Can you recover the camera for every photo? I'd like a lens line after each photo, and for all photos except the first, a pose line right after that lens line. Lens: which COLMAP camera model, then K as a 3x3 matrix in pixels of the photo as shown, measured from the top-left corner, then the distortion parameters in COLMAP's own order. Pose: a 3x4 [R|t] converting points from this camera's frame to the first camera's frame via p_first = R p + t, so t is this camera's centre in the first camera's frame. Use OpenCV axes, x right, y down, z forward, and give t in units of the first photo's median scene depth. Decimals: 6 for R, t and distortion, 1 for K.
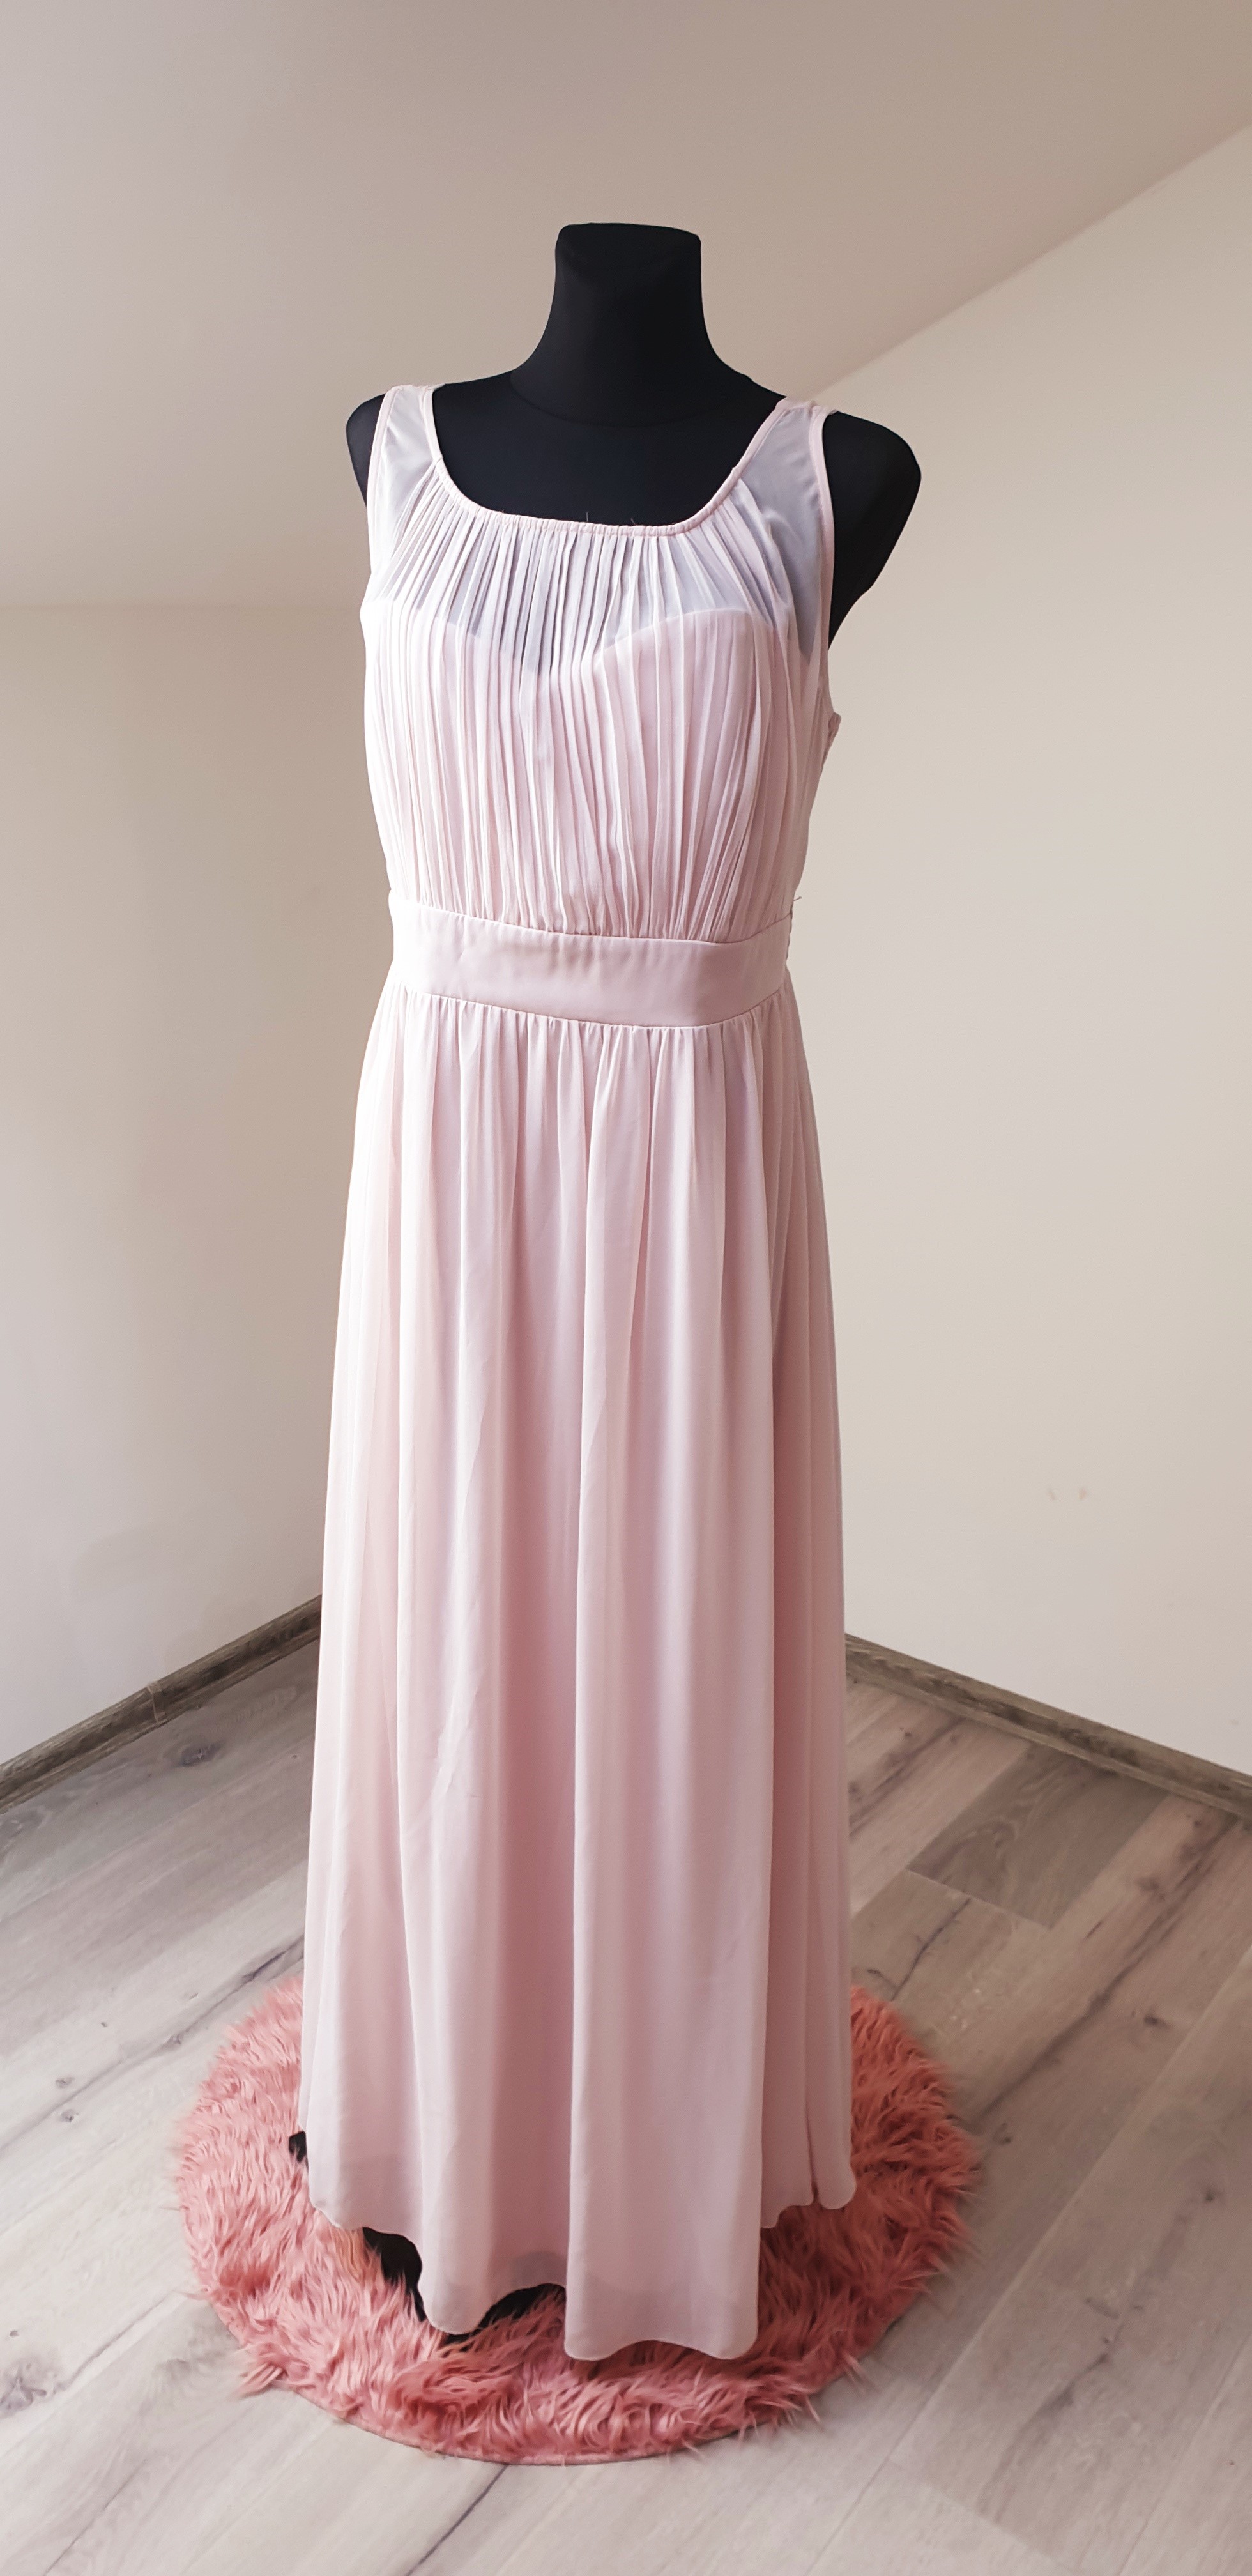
lens RADIAL K [[1987.2, 0, 662.7], [0, 1987.2, 1267.0], [0, 0, 1]] dist [0.184808, -0.278271]
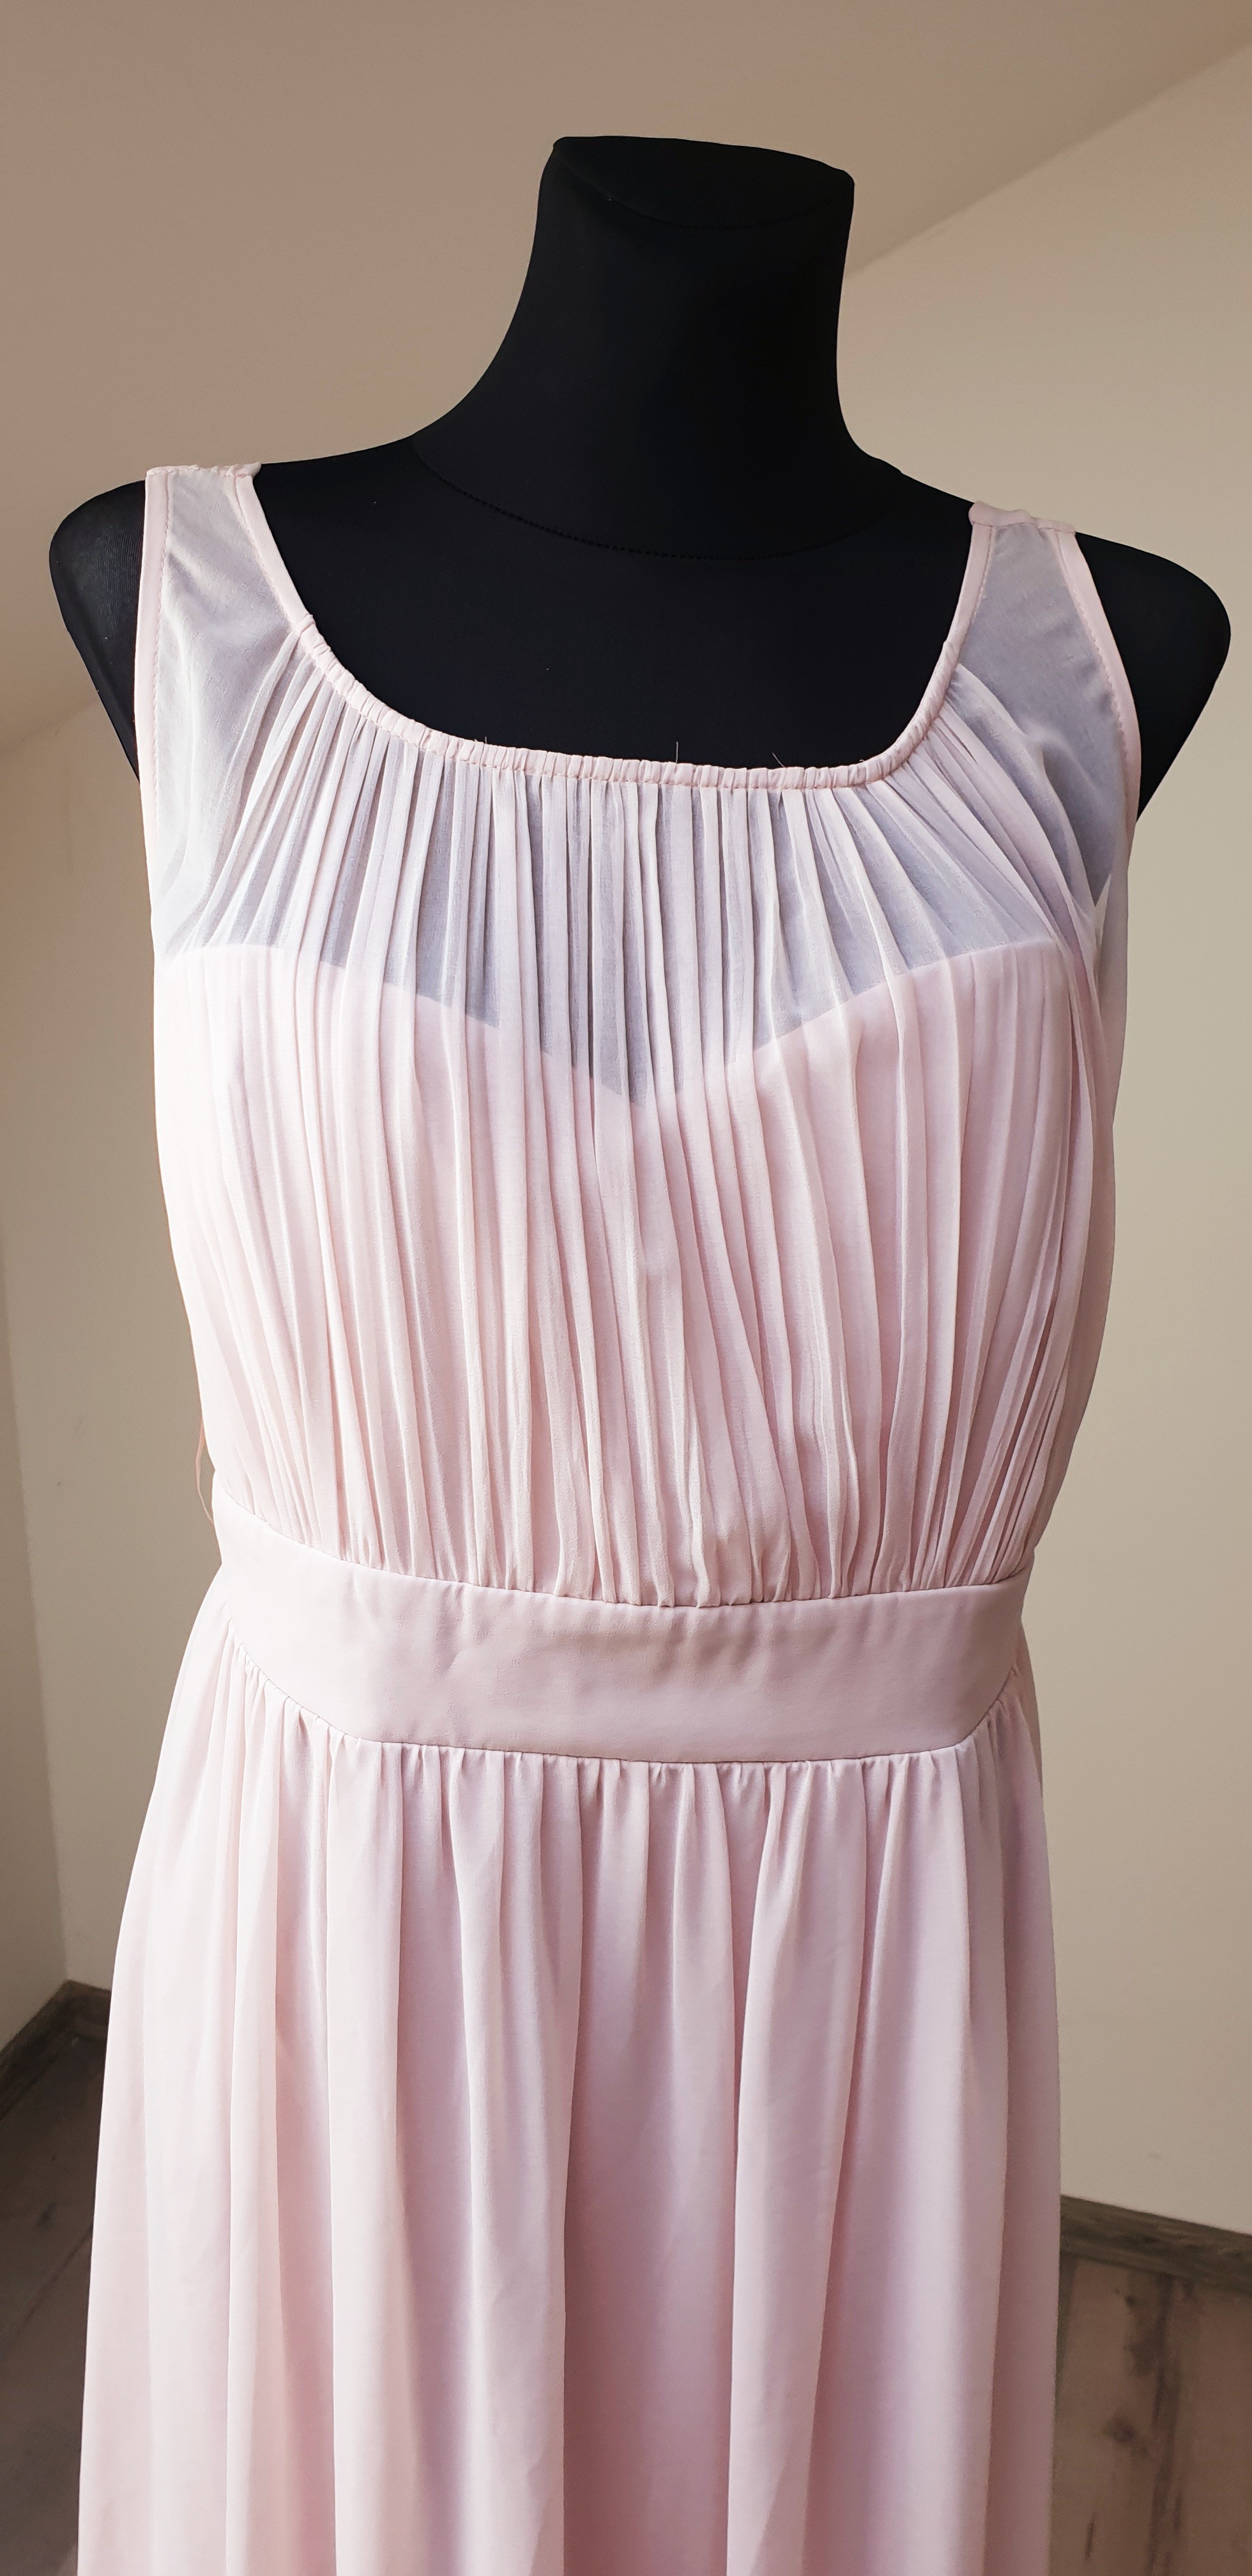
lens RADIAL K [[1987.2, 0, 662.7], [0, 1987.2, 1267.0], [0, 0, 1]] dist [0.184808, -0.278271]
pose [[0.945835, -0.105283, 0.307102, -0.192730], [0.113622, 0.993480, -0.009350, -0.242898], [-0.304115, 0.043738, 0.951631, 0.553051]]
